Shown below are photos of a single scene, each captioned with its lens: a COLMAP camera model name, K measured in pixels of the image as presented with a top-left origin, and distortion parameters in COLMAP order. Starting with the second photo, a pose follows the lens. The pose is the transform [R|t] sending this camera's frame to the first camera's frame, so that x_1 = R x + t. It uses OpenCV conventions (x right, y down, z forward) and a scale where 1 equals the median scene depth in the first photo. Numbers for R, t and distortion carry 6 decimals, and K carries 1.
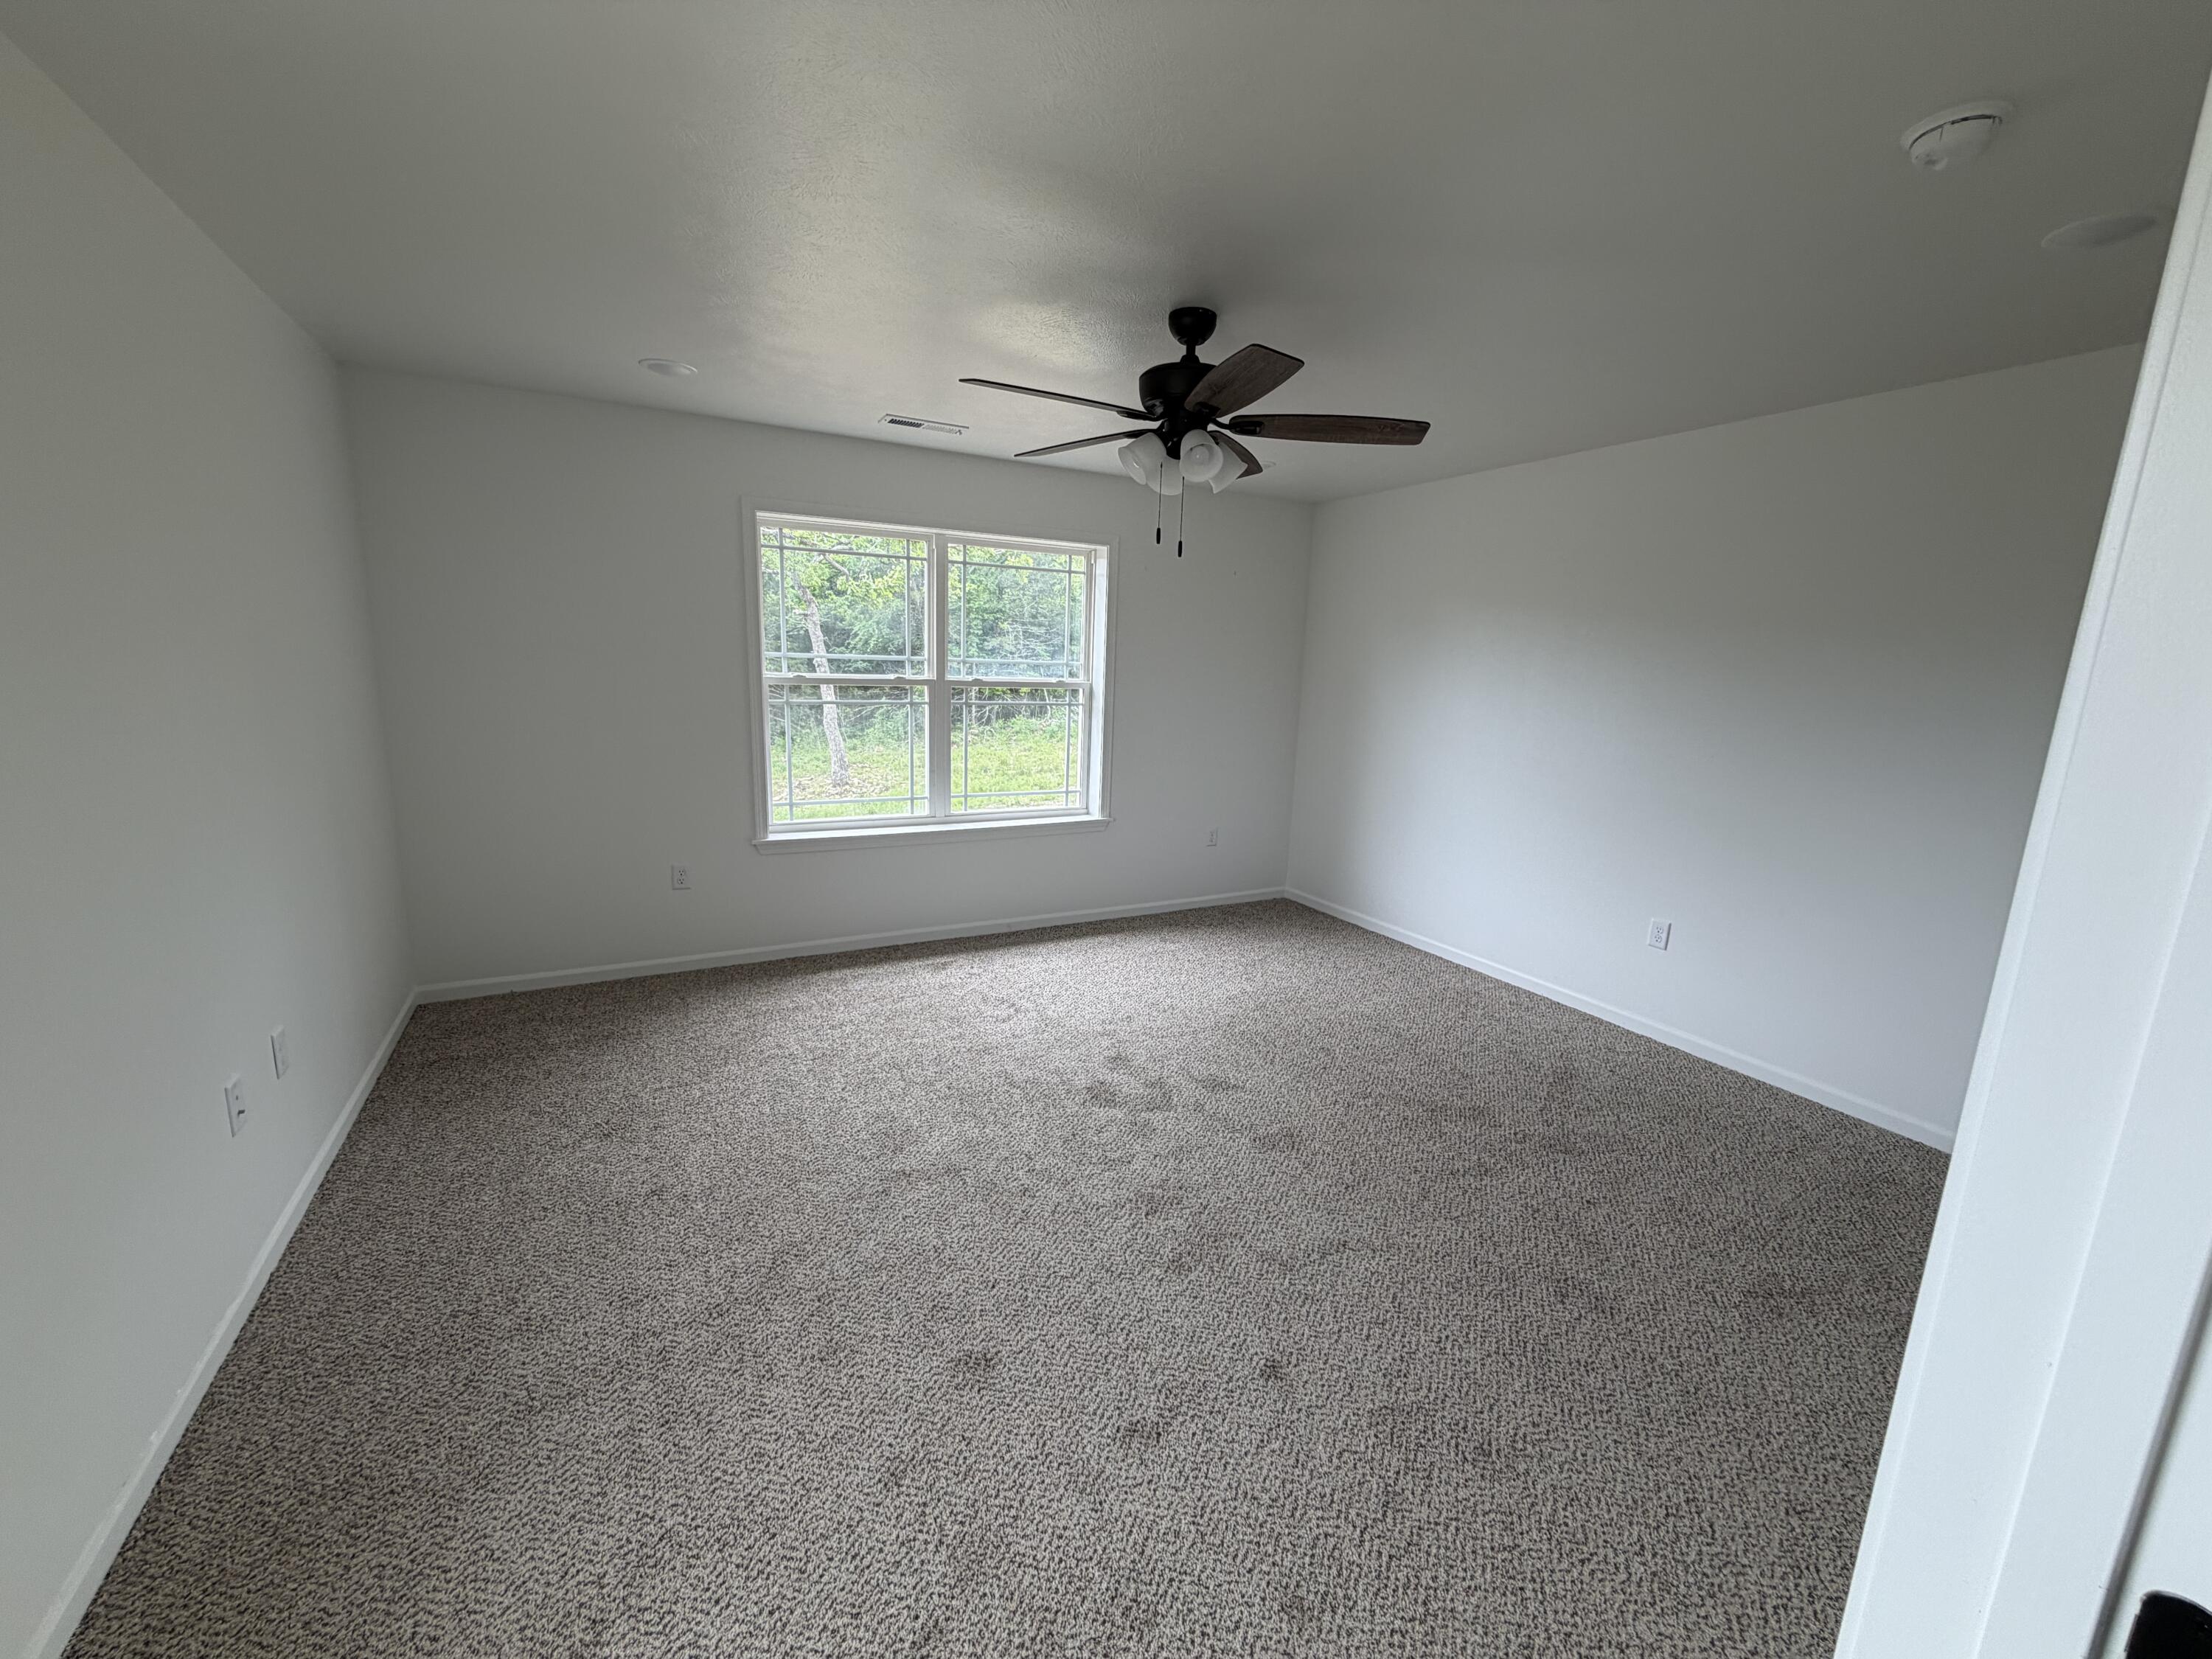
lens RADIAL K [[890.0, 0, 1106.6], [0, 890.0, 834.3], [0, 0, 1]] dist [0.018049, 0.000588]
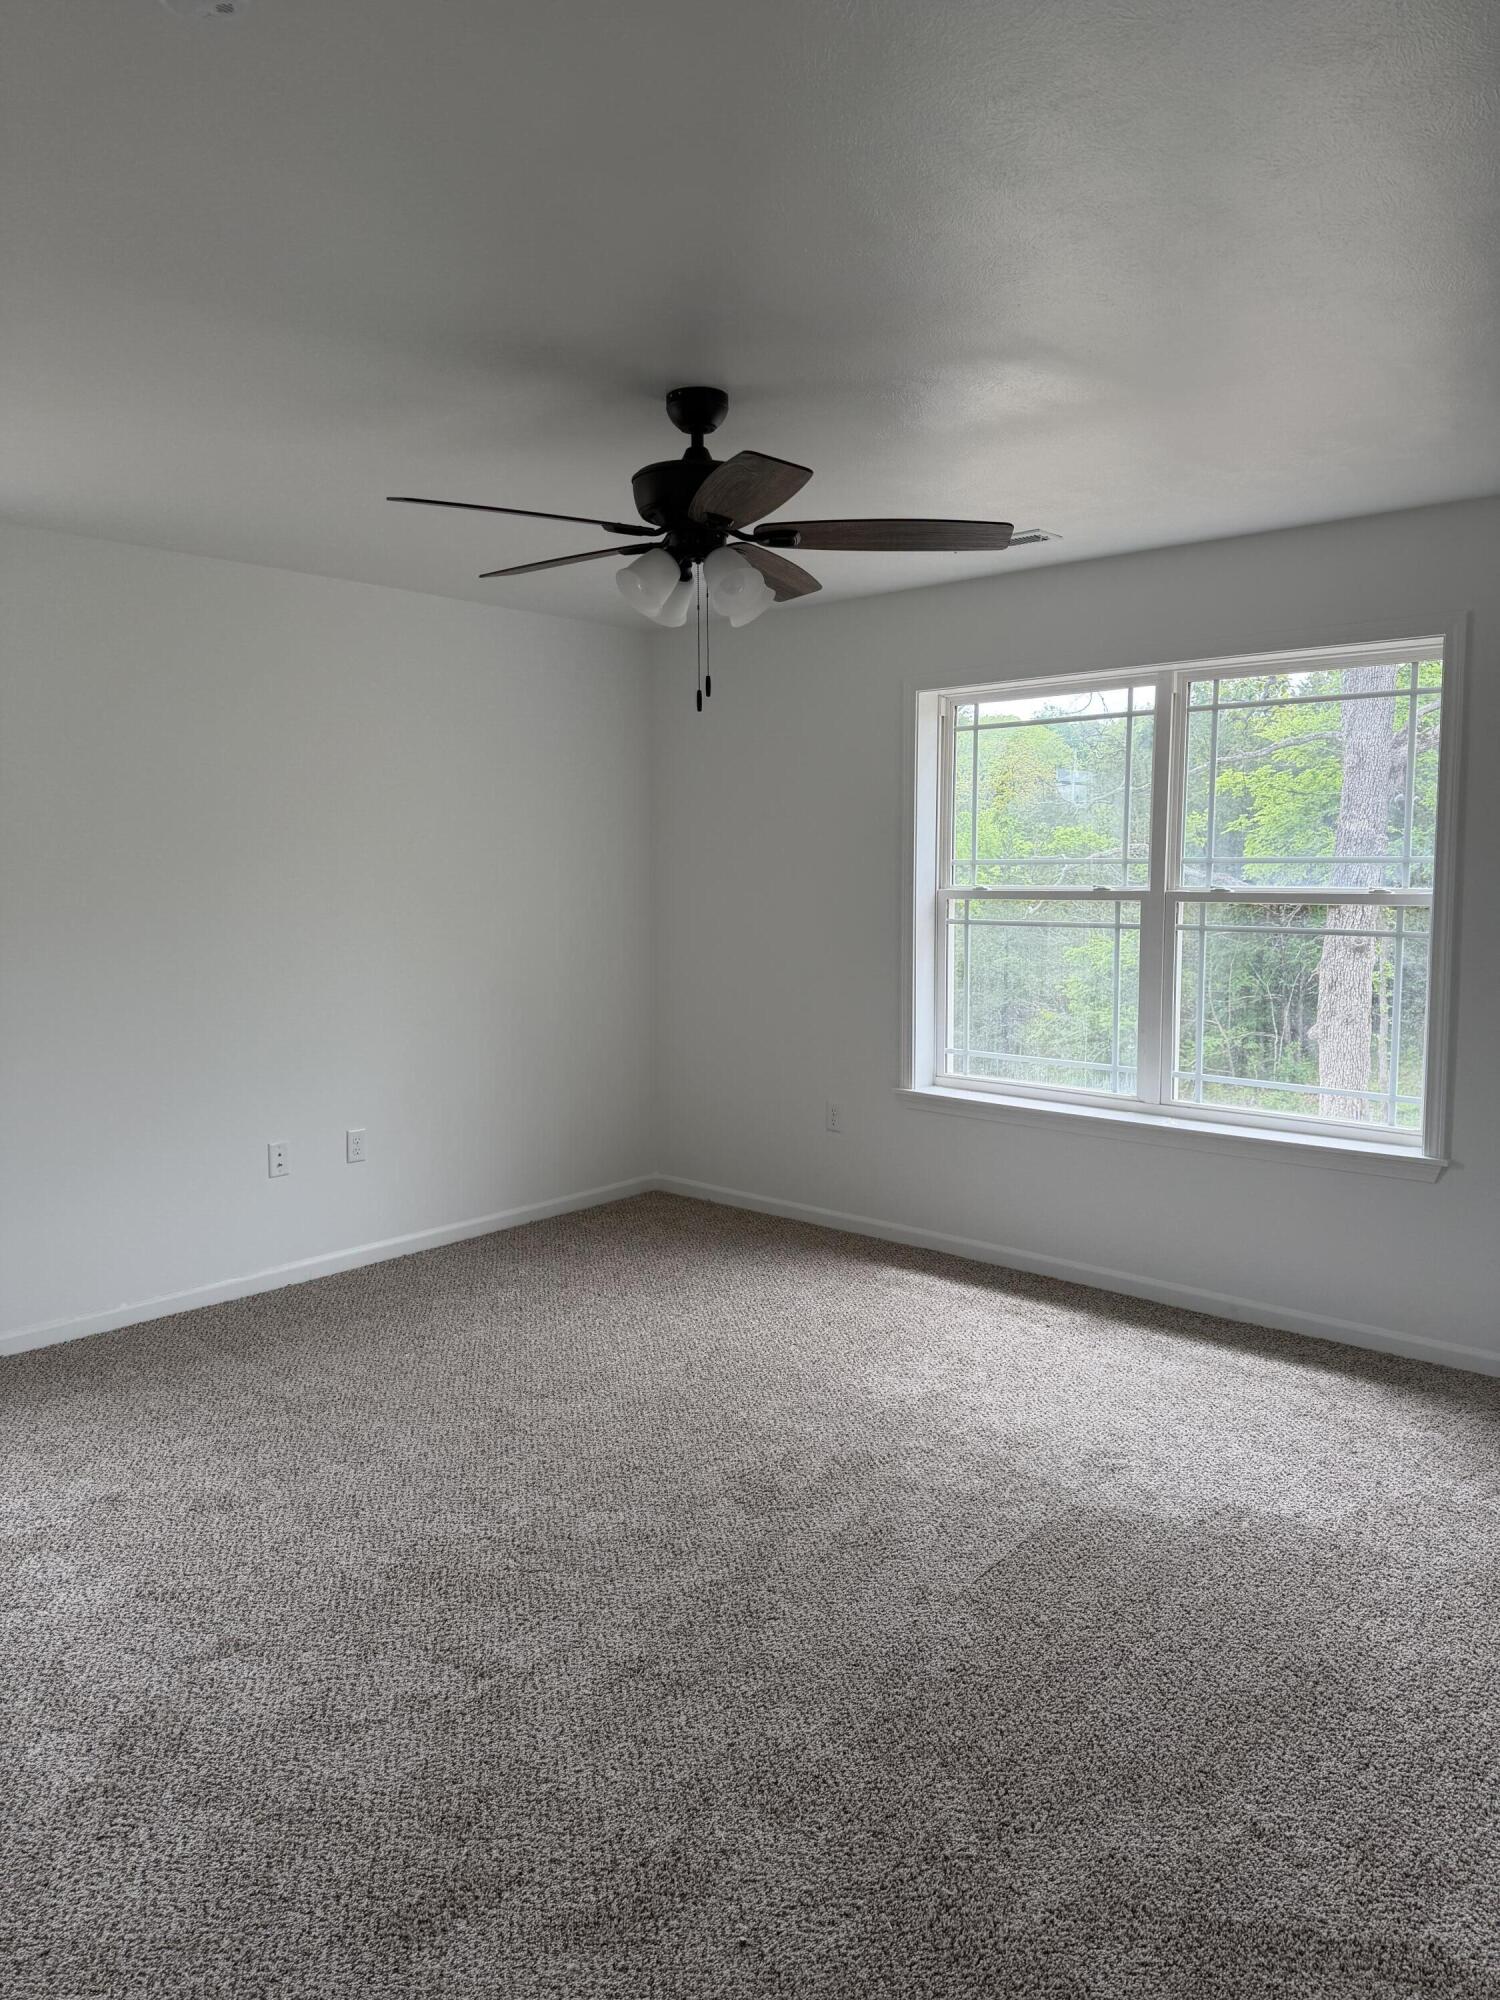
lens RADIAL K [[1439.6, 0, 747.3], [0, 1439.6, 1023.1], [0, 0, 1]] dist [0.051262, -0.003025]
pose [[0.326913, 0.078584, -0.941782, 0.735894], [-0.162645, 0.986346, 0.025845, -0.059898], [0.930954, 0.144727, 0.335230, 0.396222]]
